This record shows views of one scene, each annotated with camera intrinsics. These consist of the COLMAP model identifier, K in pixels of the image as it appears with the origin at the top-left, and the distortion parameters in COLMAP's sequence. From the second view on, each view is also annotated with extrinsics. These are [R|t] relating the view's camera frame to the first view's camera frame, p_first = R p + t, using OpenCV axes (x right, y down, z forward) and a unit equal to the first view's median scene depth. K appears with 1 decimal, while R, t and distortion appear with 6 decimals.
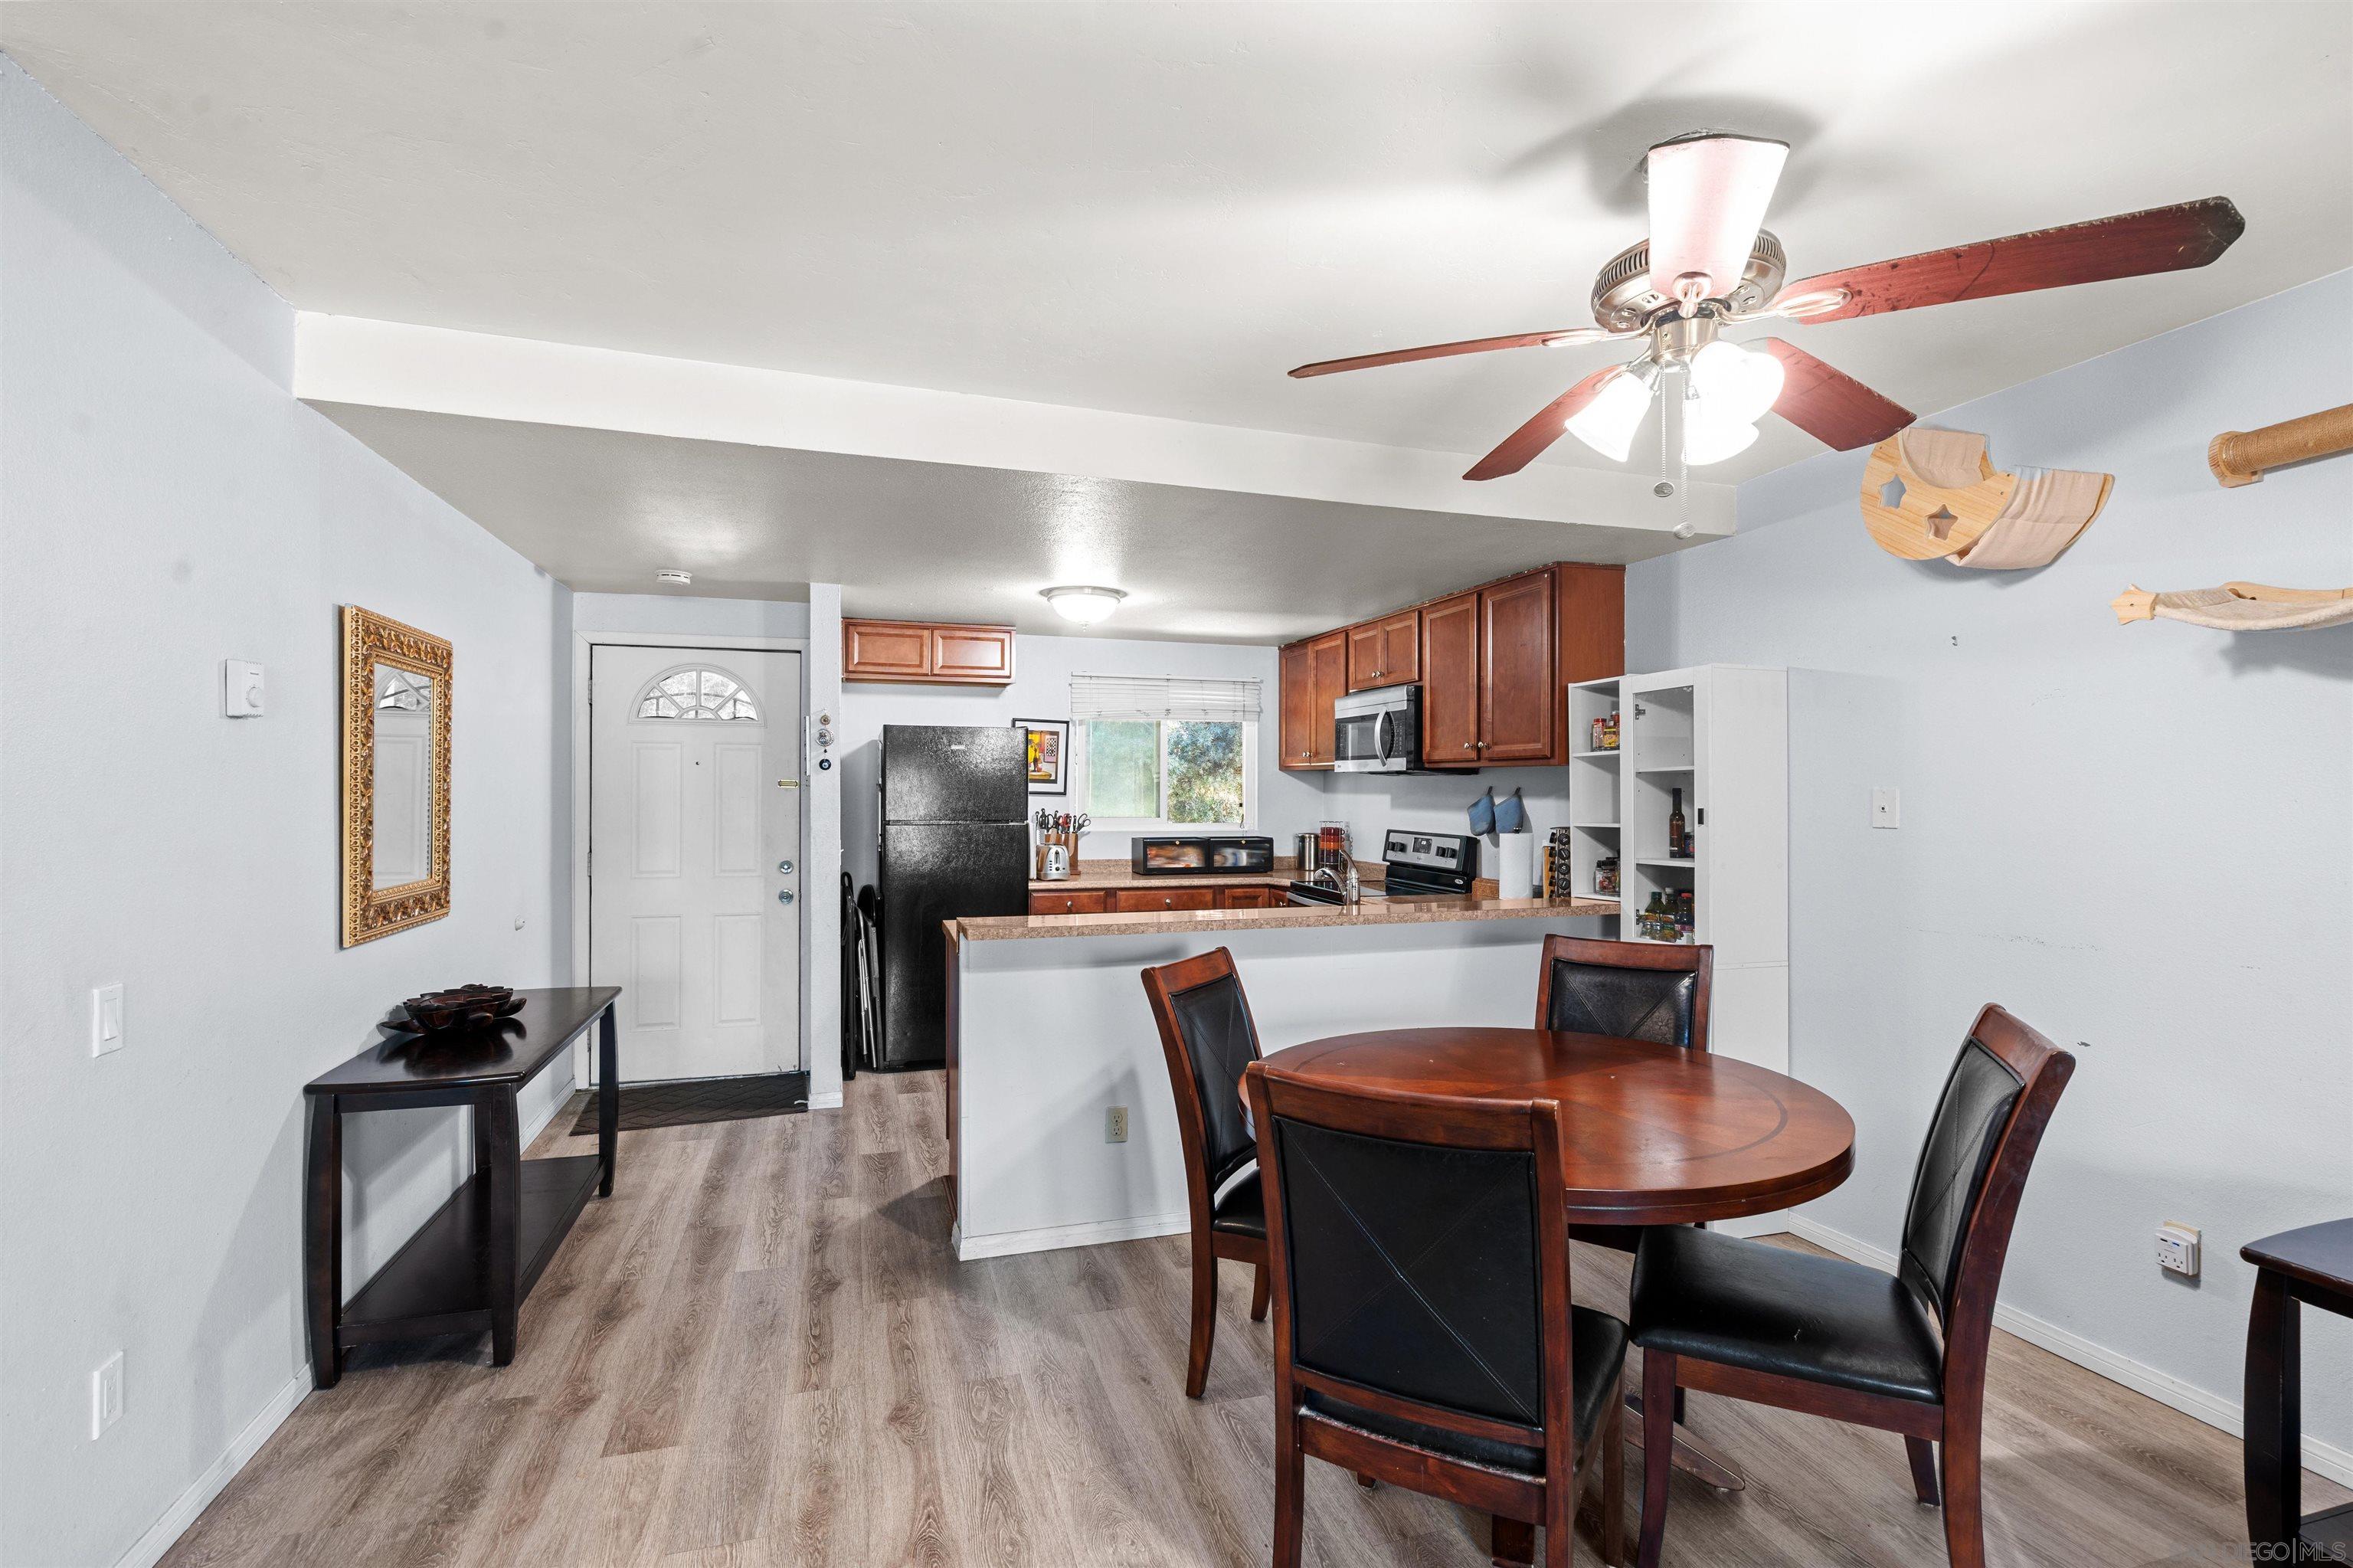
lens RADIAL K [[1058.6, 0, 1176.5], [0, 1058.6, 784.0], [0, 0, 1]] dist [0.000066, 0.000388]
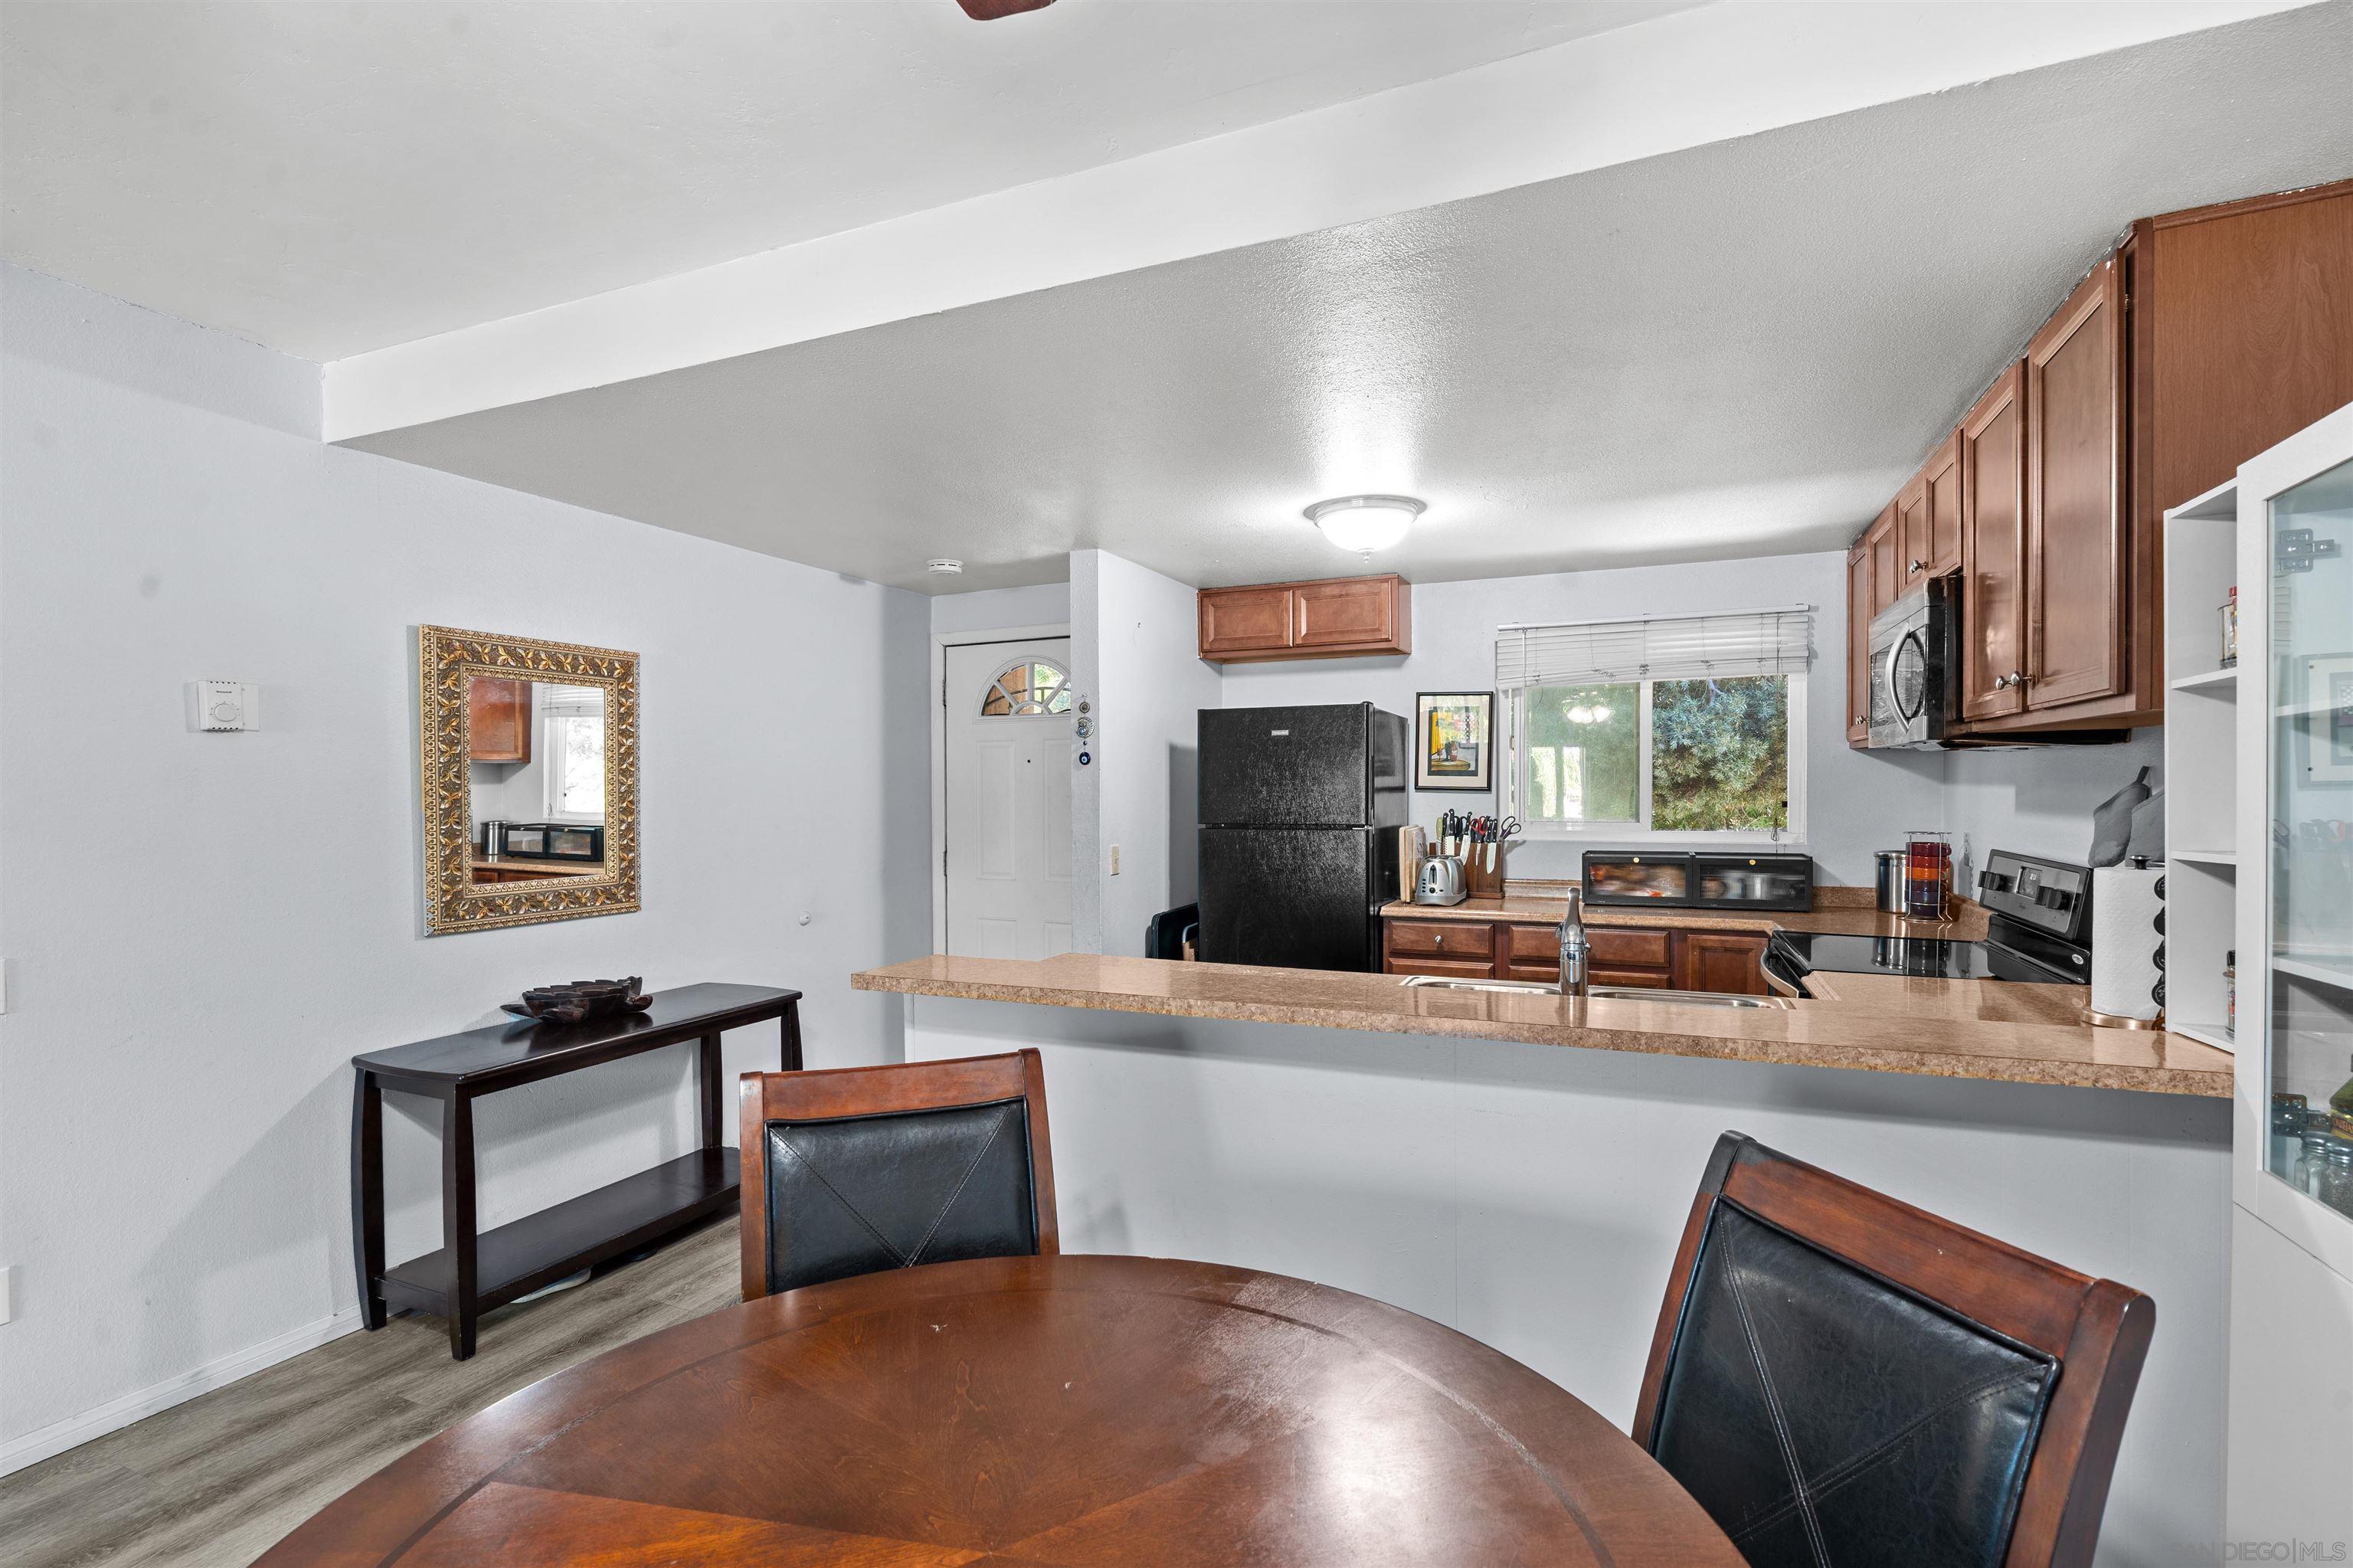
lens RADIAL K [[1086.0, 0, 1182.8], [0, 1086.0, 803.5], [0, 0, 1]] dist [-0.004796, -0.000074]
pose [[0.756149, -0.000408, -0.654400, 0.268962], [0.013575, 0.999794, 0.015061, 0.005383], [0.654259, -0.020272, 0.755999, 0.324978]]
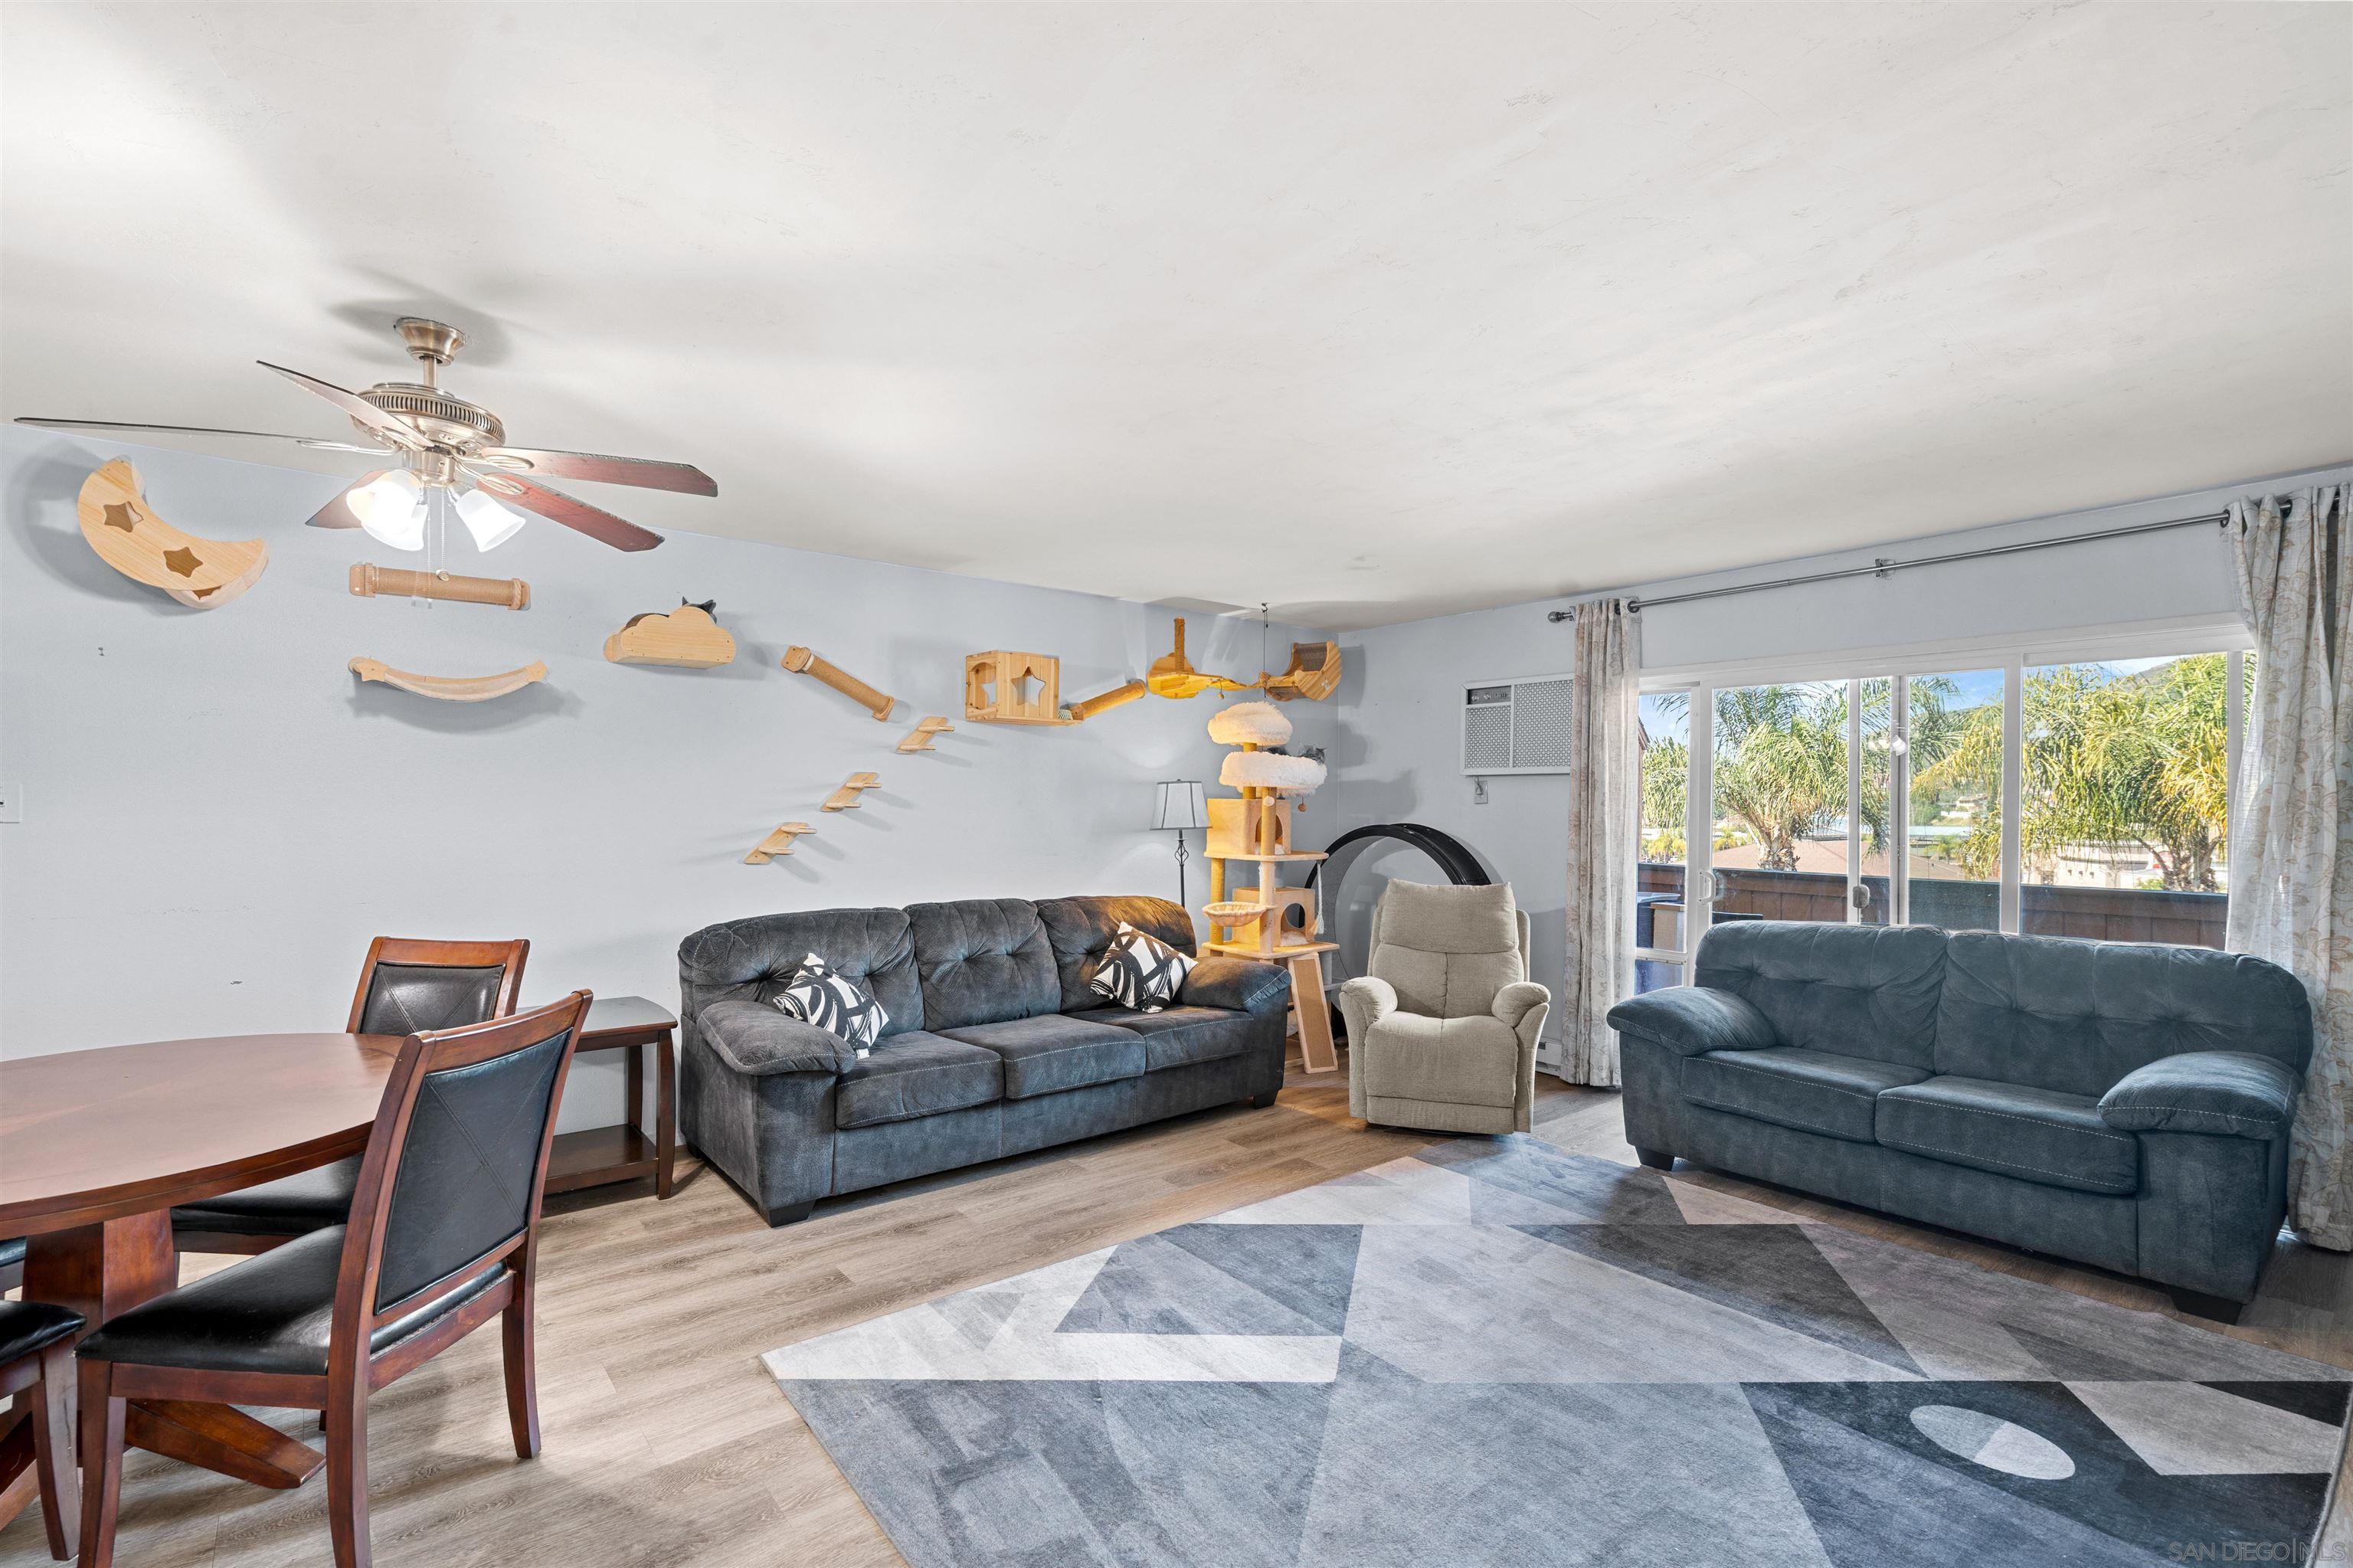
lens RADIAL K [[1061.4, 0, 1173.8], [0, 1061.4, 824.8], [0, 0, 1]] dist [-0.000675, 0.000561]
pose [[-0.344108, -0.015976, 0.938794, -0.375407], [-0.025957, 0.999635, 0.007497, 0.004619], [-0.938571, -0.021789, -0.344397, 0.179290]]
